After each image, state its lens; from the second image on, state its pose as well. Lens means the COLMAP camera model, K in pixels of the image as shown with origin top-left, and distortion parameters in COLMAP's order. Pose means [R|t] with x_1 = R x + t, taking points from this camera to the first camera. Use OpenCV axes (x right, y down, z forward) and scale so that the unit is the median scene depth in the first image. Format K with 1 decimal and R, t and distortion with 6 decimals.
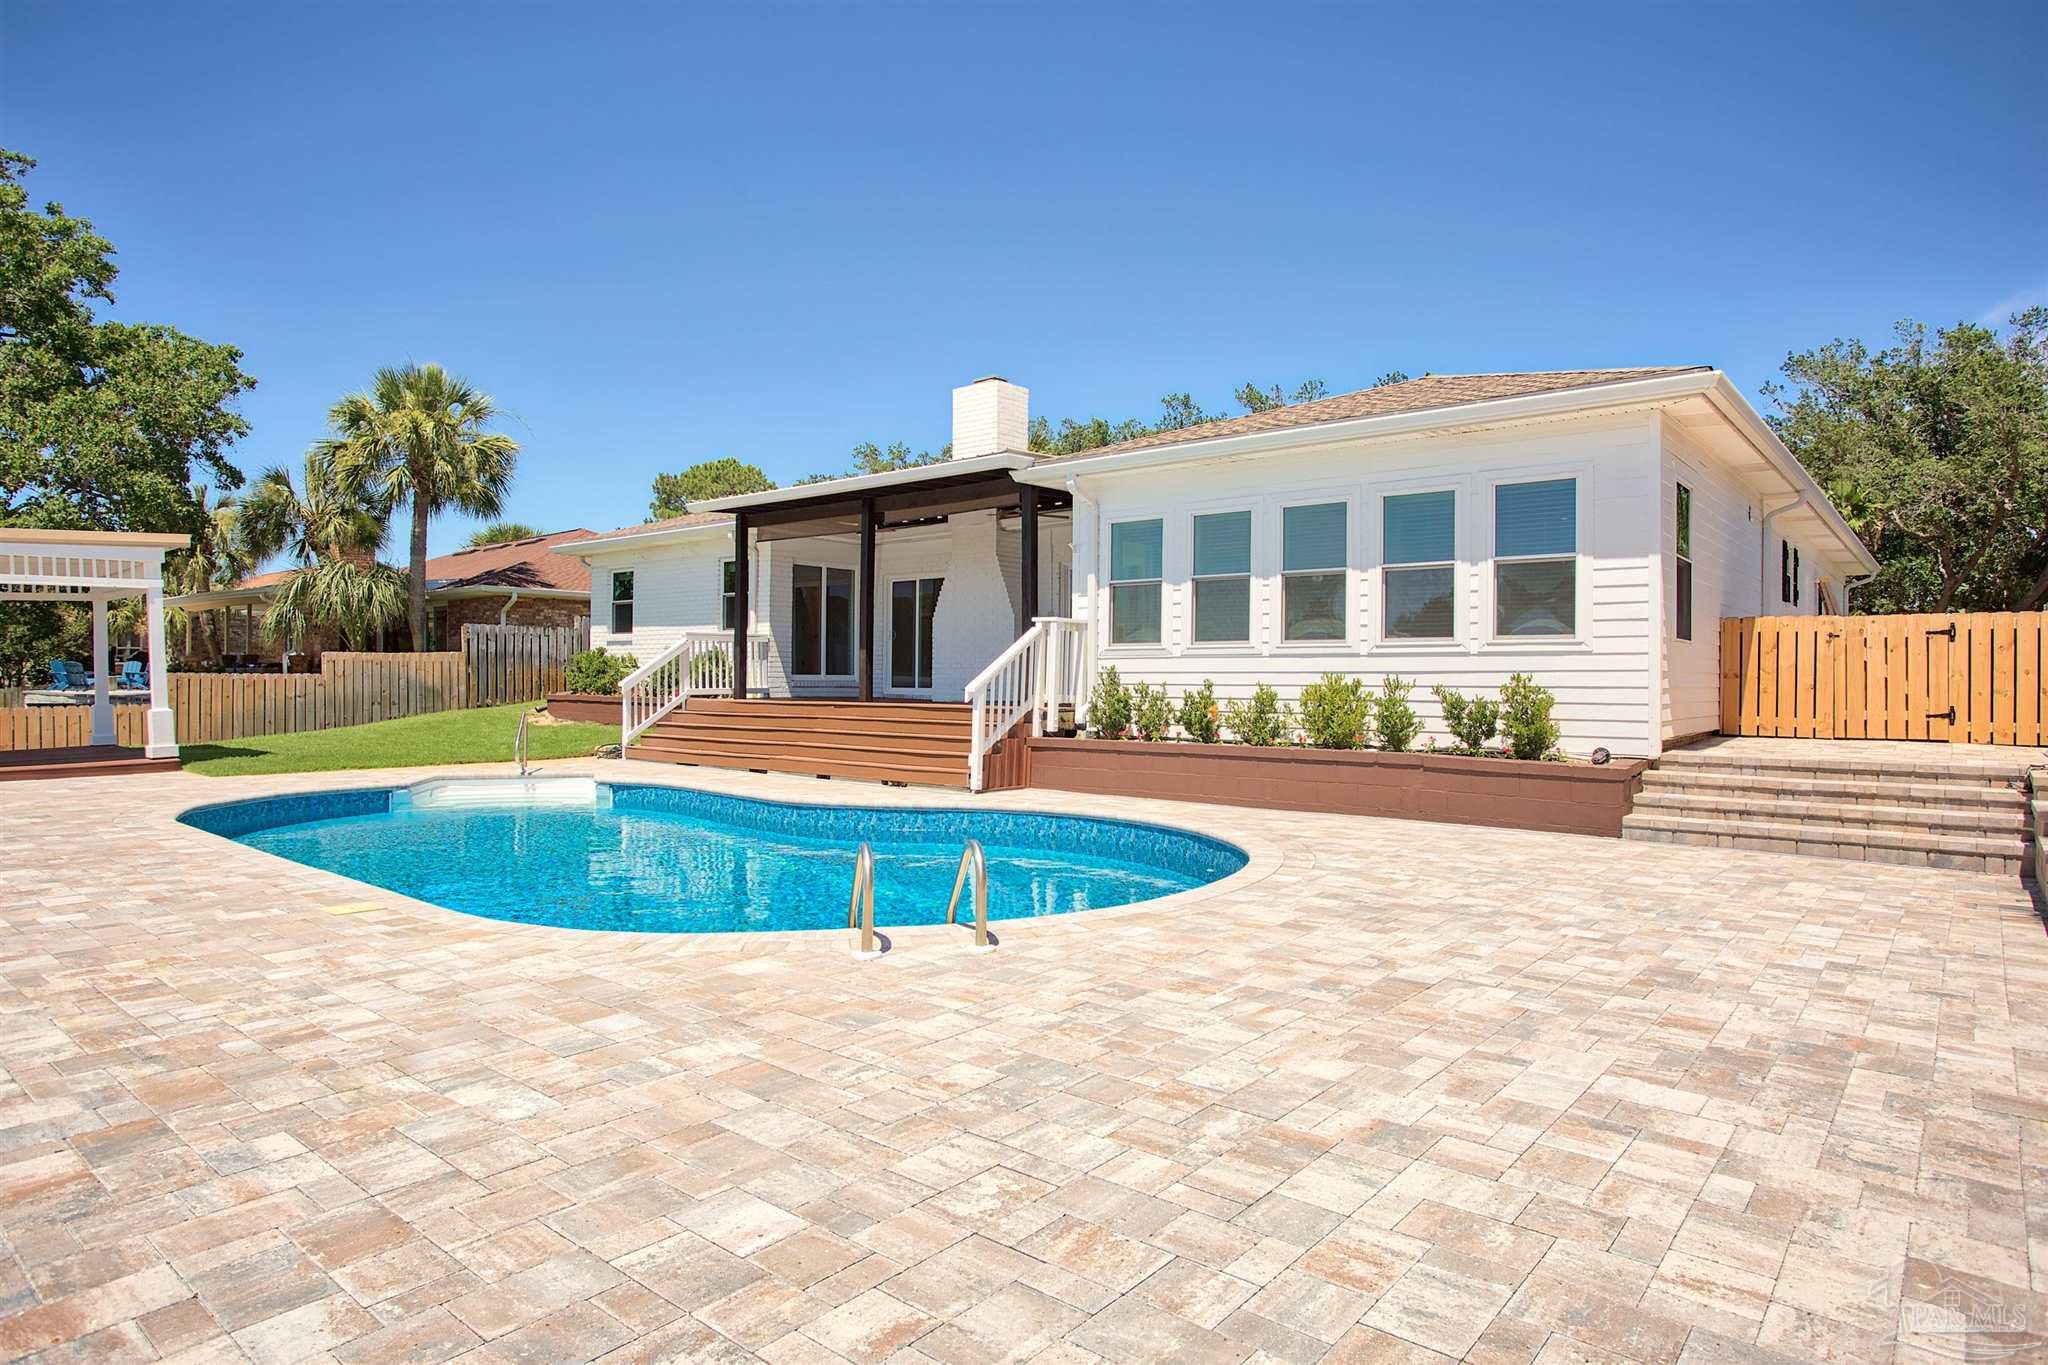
lens RADIAL K [[1180.7, 0, 1024.0], [0, 1180.7, 682.5], [0, 0, 1]] dist [-0.031584, 0.001792]
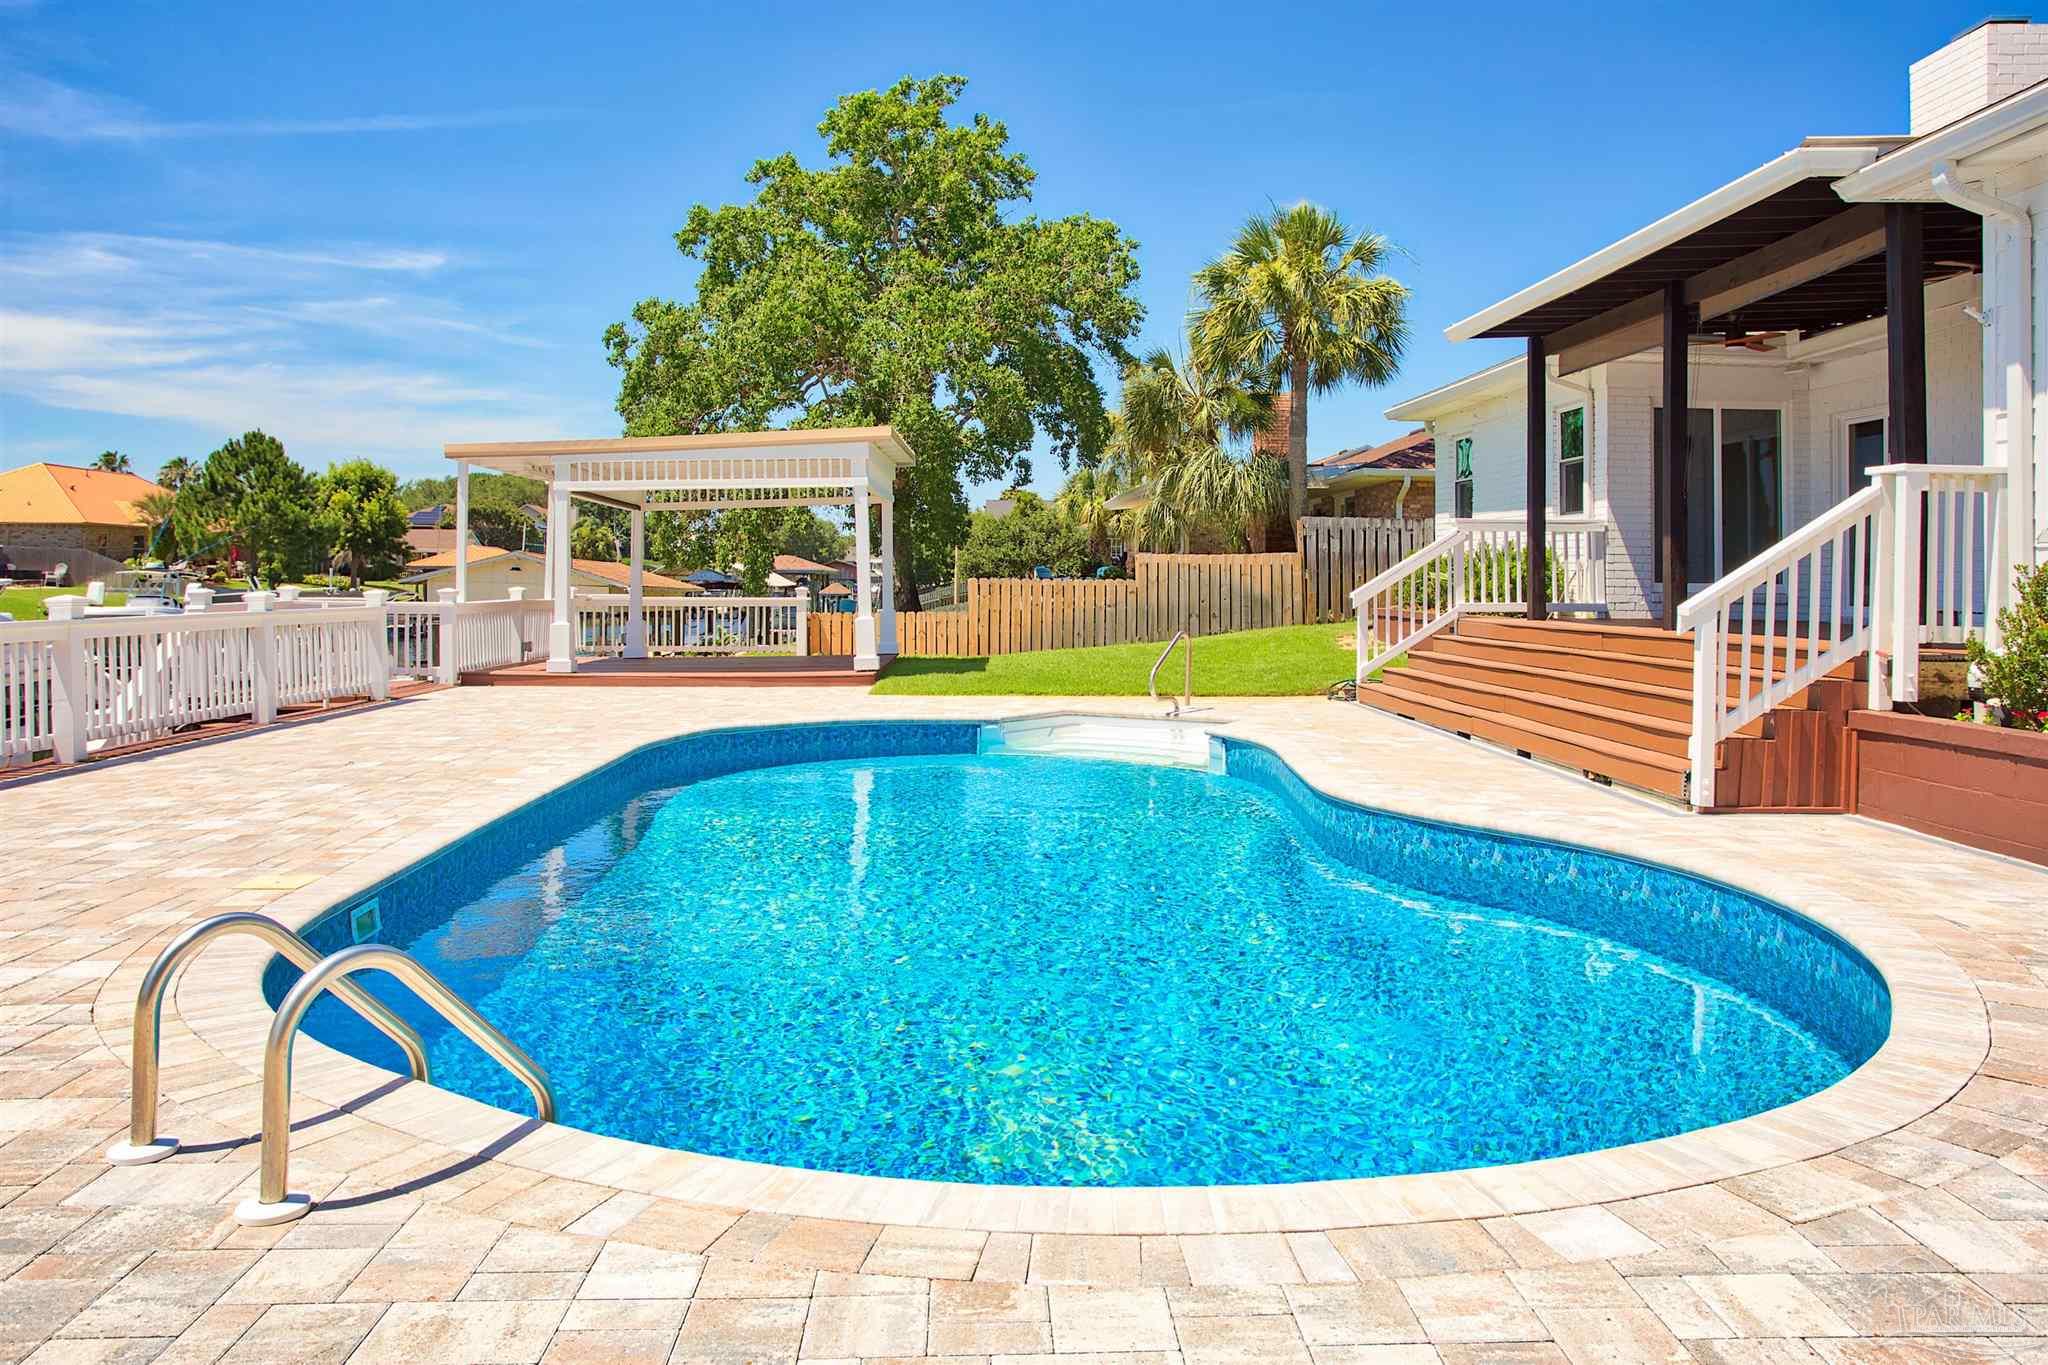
lens RADIAL K [[1460.4, 0, 1025.4], [0, 1460.4, 558.4], [0, 0, 1]] dist [-0.080629, 0.096121]
pose [[0.679474, -0.009689, -0.733636, 0.142908], [-0.007311, 0.999774, -0.019976, -0.001463], [0.733663, 0.018937, 0.679249, 0.229838]]
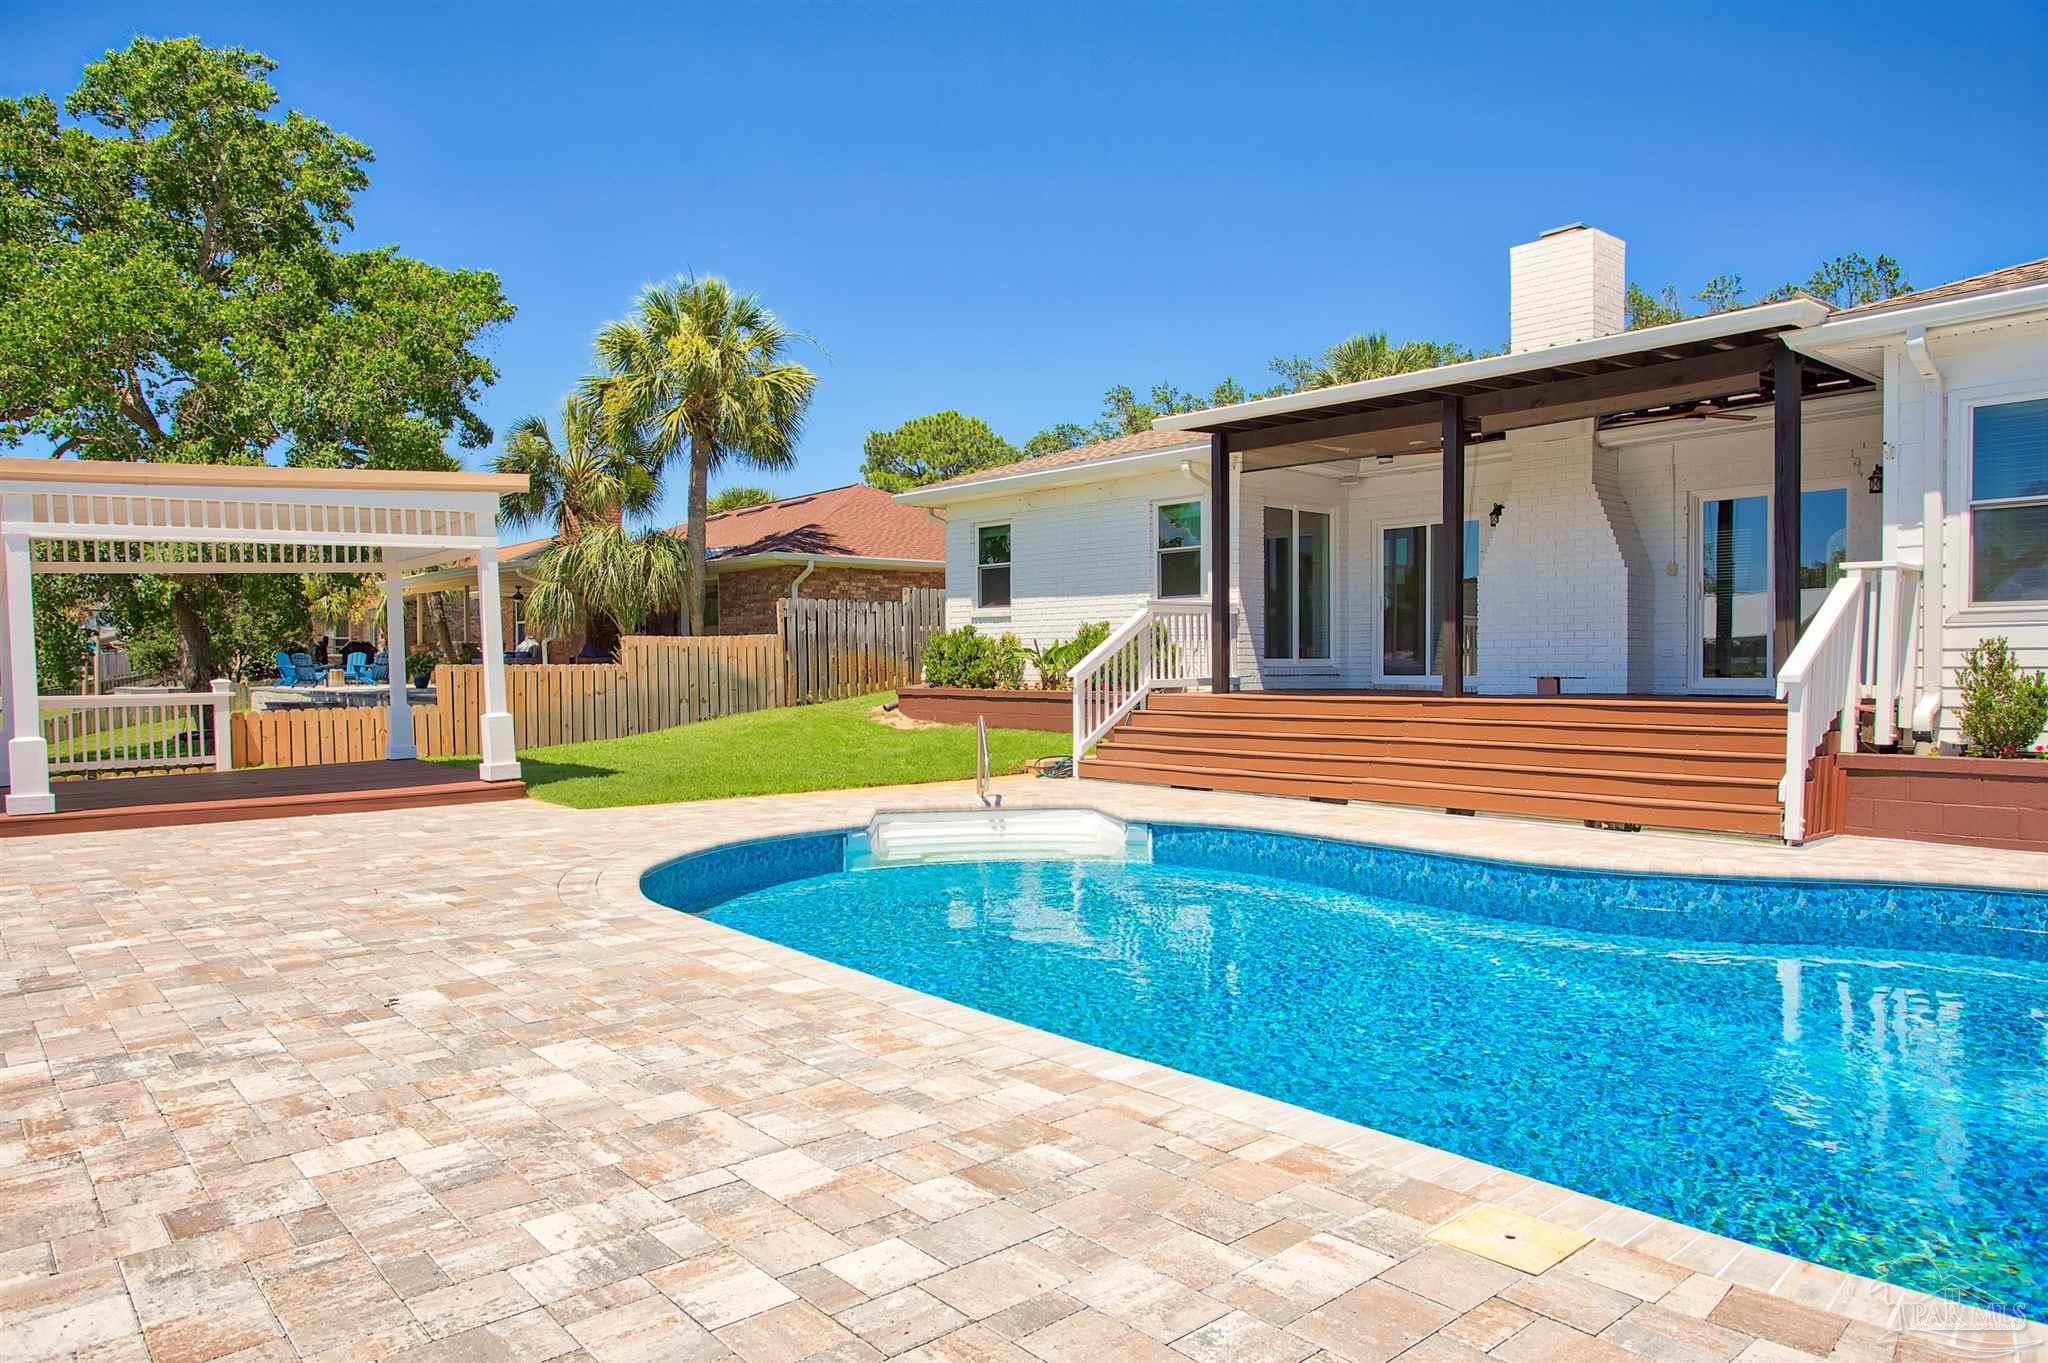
lens RADIAL K [[1330.6, 0, 1024.0], [0, 1330.6, 681.5], [0, 0, 1]] dist [-0.046737, 0.000638]
pose [[0.988891, -0.007762, -0.148439, -0.220375], [0.009212, 0.999916, 0.009086, -0.001449], [0.148356, -0.010353, 0.988880, 0.172405]]
